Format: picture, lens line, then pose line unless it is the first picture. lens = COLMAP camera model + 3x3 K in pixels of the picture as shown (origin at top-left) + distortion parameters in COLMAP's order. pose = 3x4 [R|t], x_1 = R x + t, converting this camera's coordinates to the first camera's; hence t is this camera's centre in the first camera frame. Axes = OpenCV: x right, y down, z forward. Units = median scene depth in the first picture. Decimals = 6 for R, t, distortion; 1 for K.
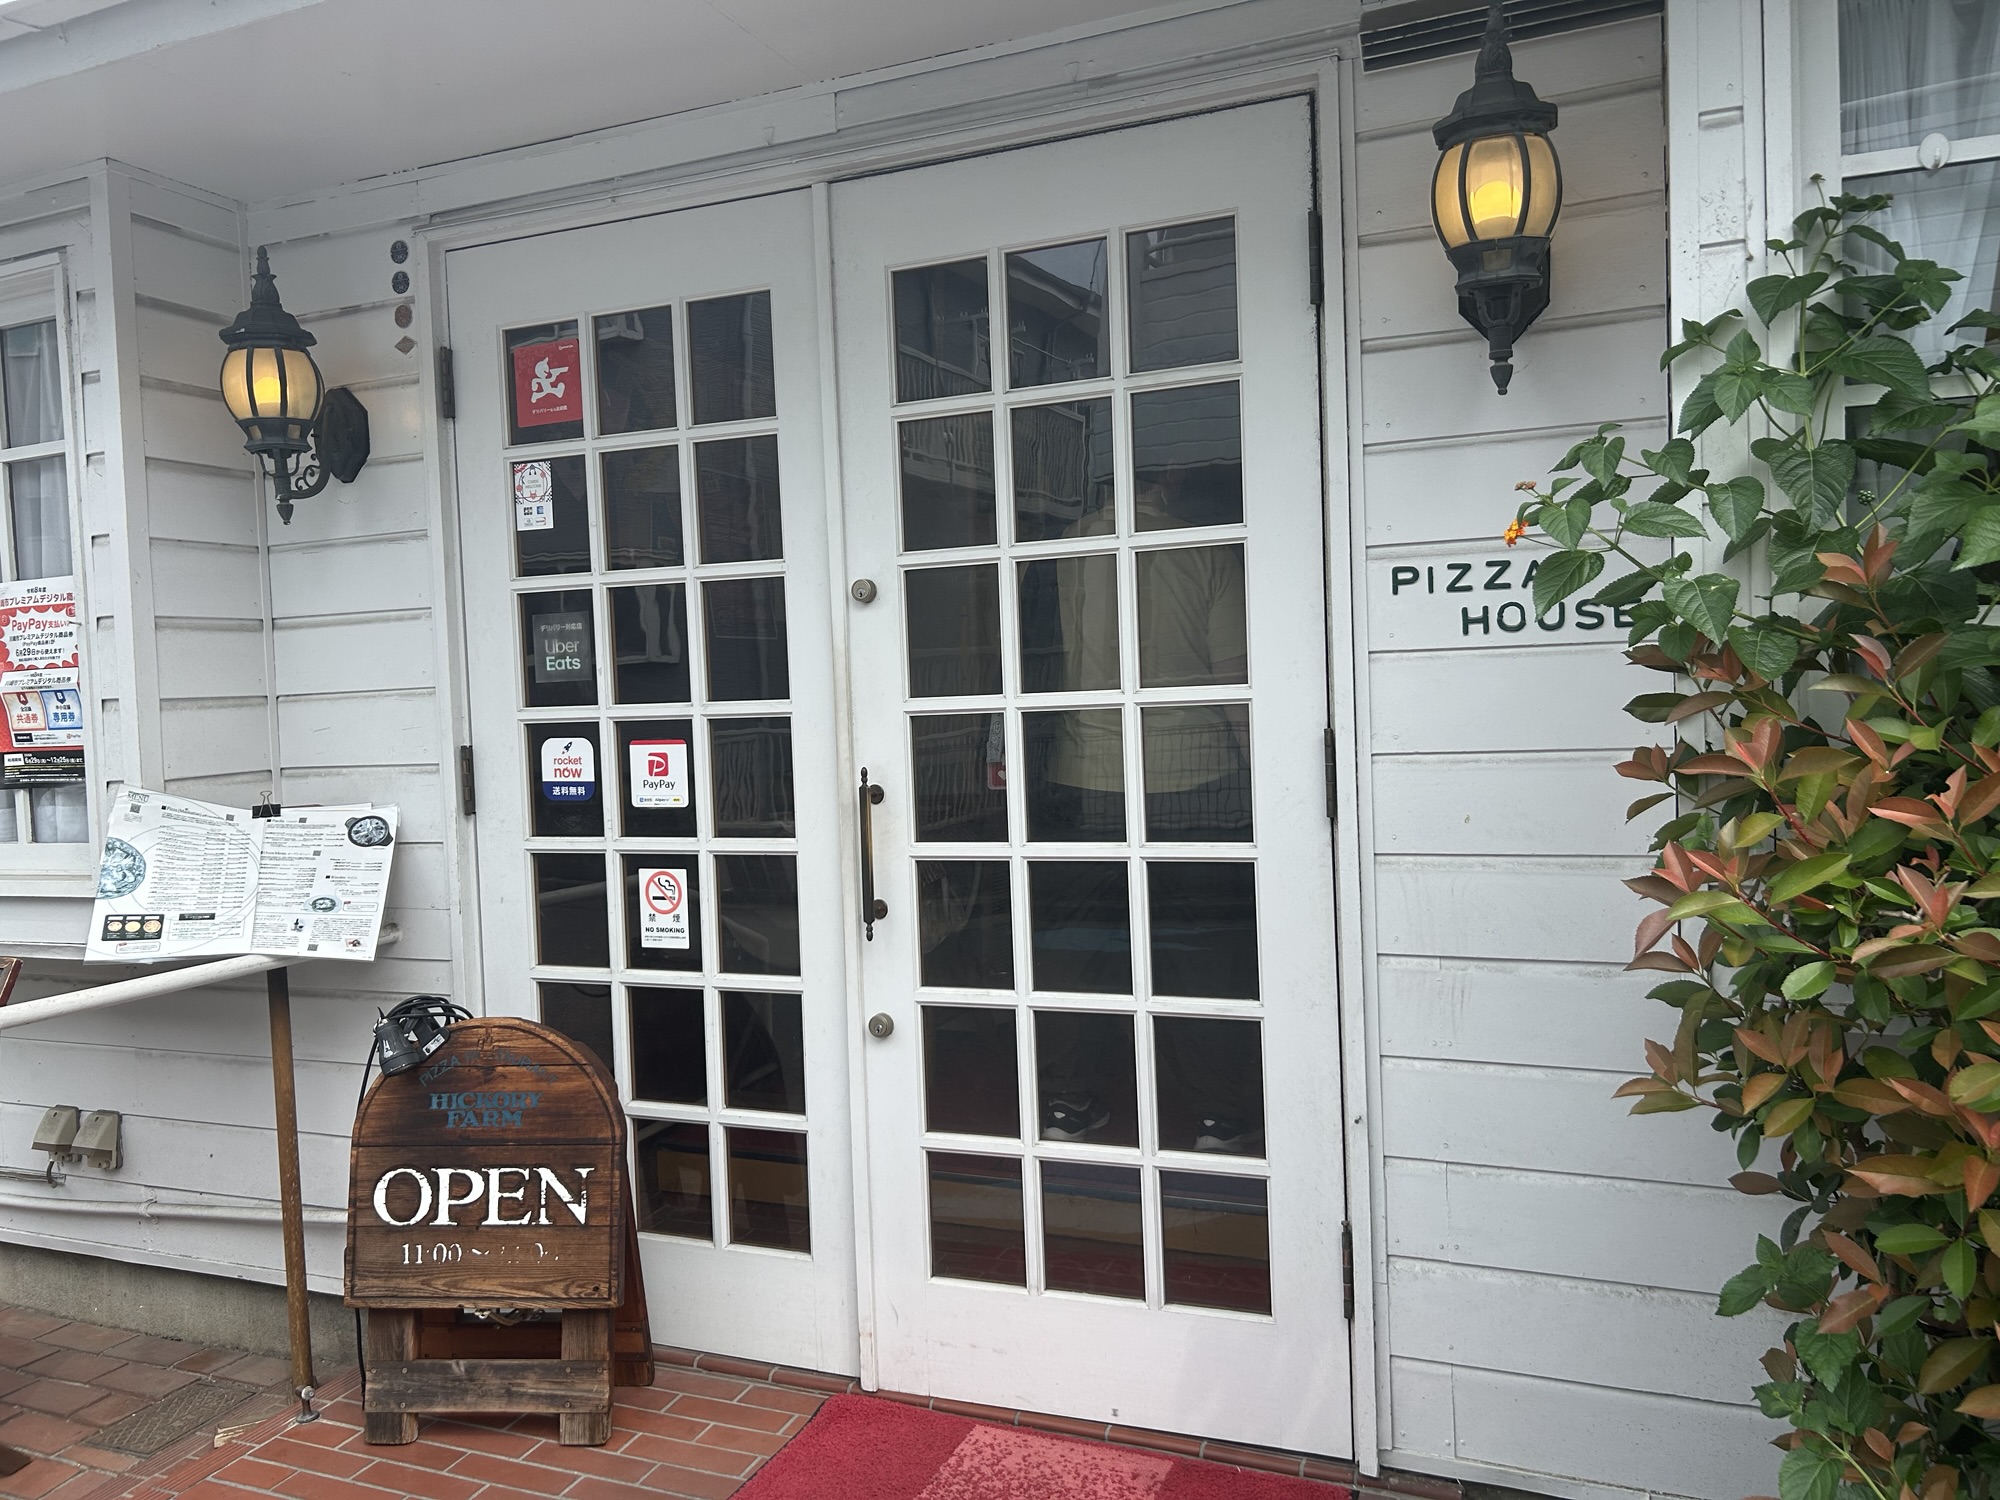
lens RADIAL K [[1563.4, 0, 1000.0], [0, 1563.4, 750.0], [0, 0, 1]] dist [0.016400, 0.000470]
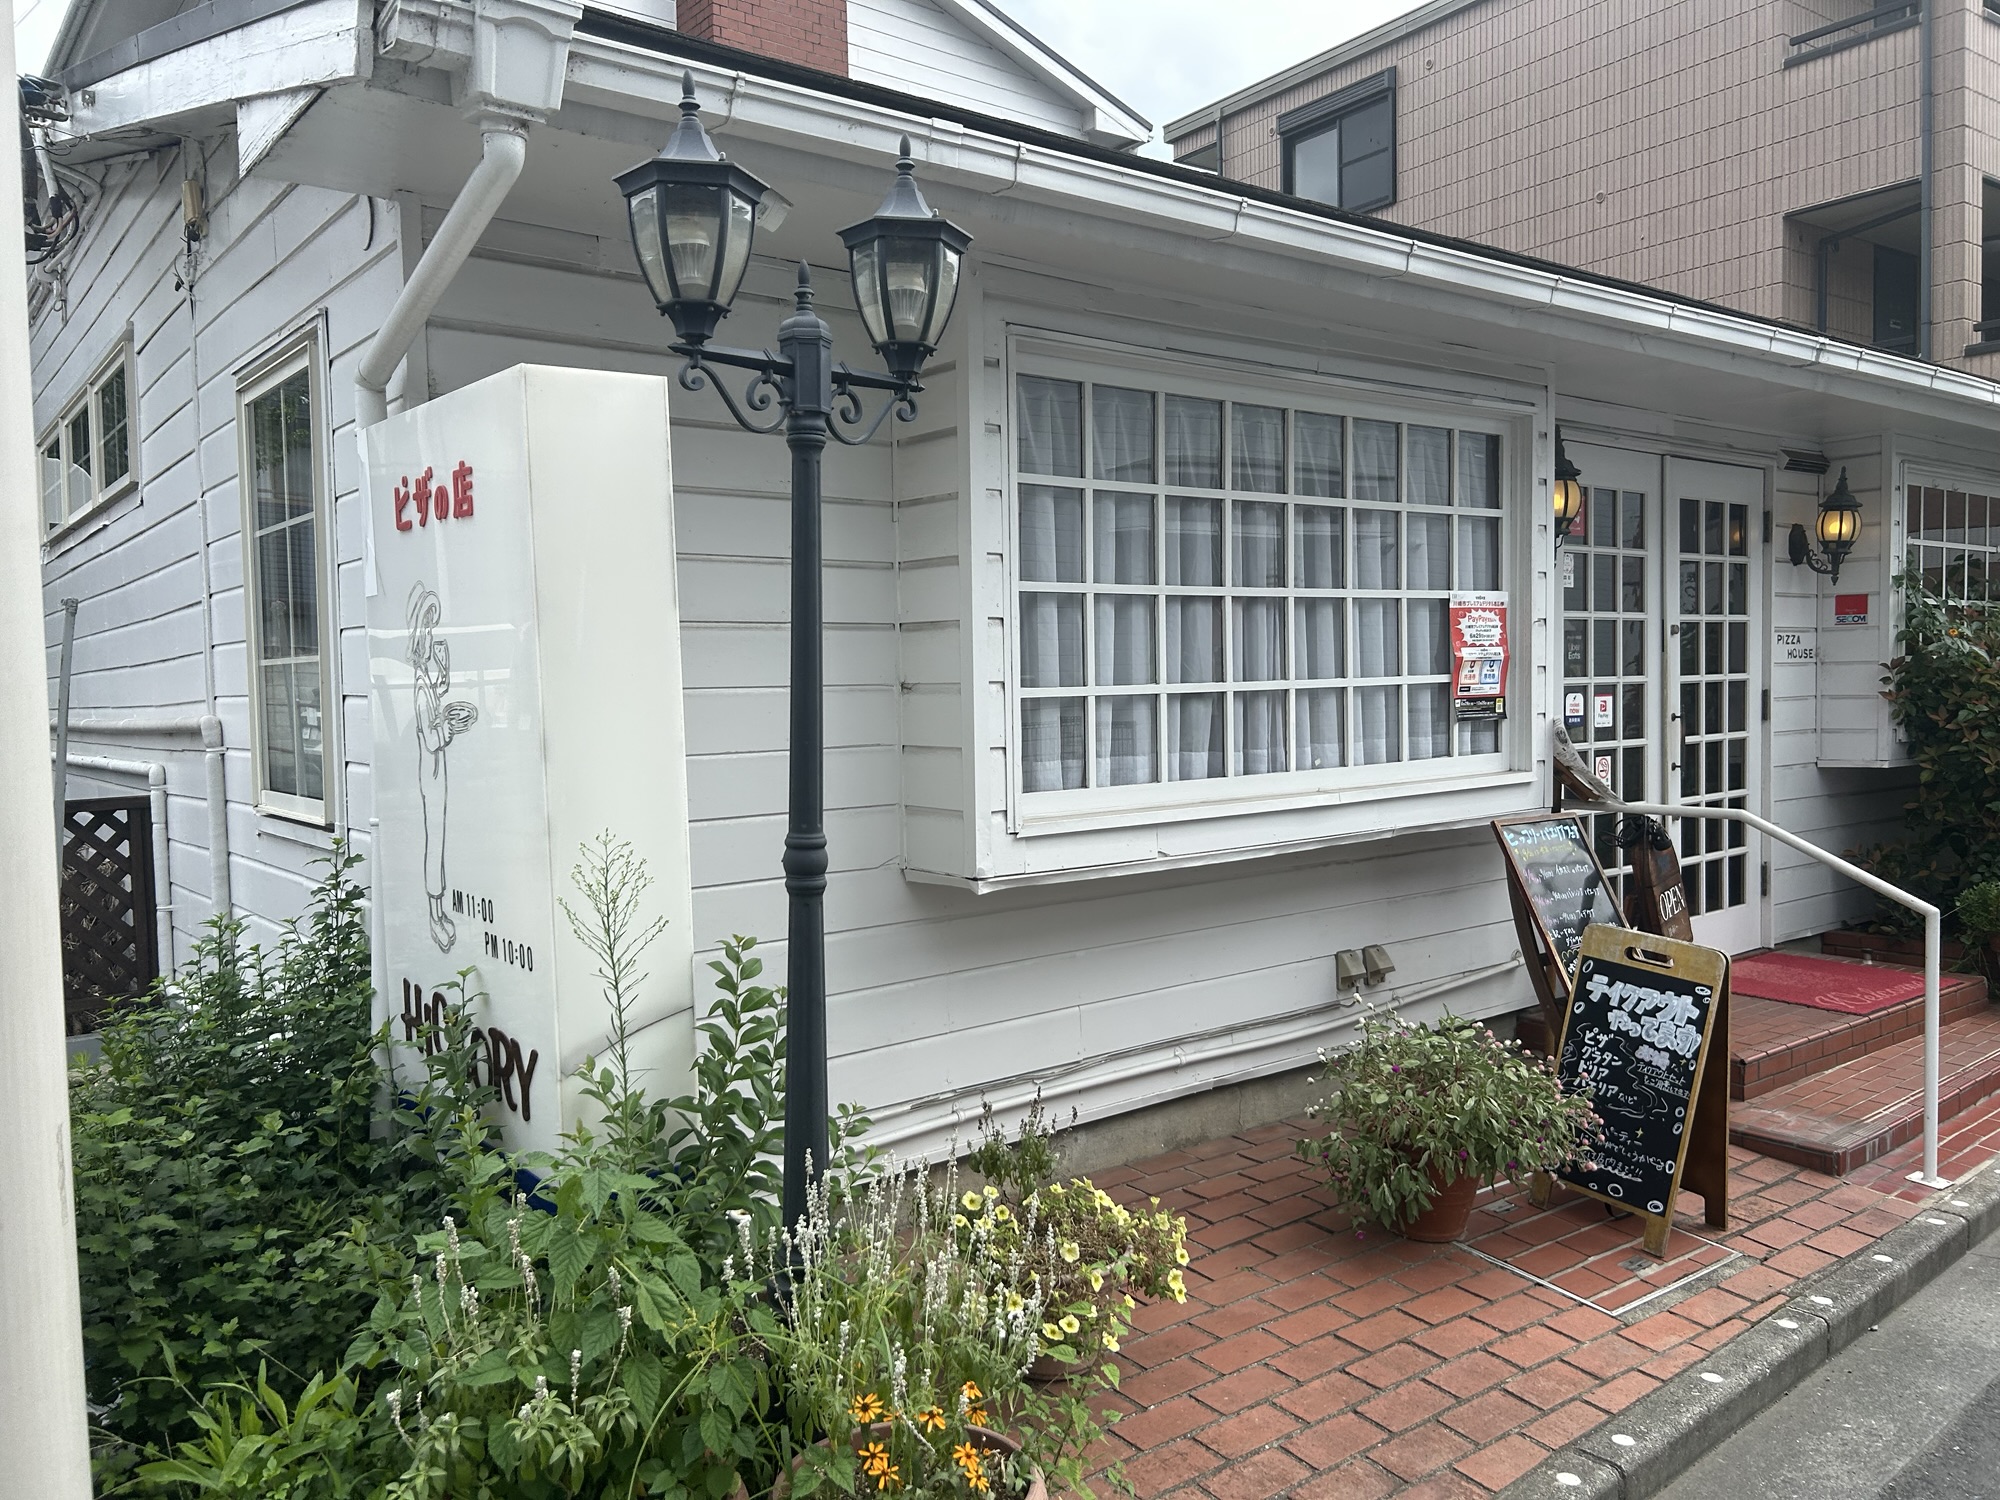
lens RADIAL K [[1563.4, 0, 1000.0], [0, 1563.4, 750.0], [0, 0, 1]] dist [0.016400, 0.000470]
pose [[0.466585, -0.014153, 0.884363, -2.357202], [0.036912, 0.999312, -0.003482, 0.043976], [-0.883706, 0.034268, 0.466787, 0.714948]]
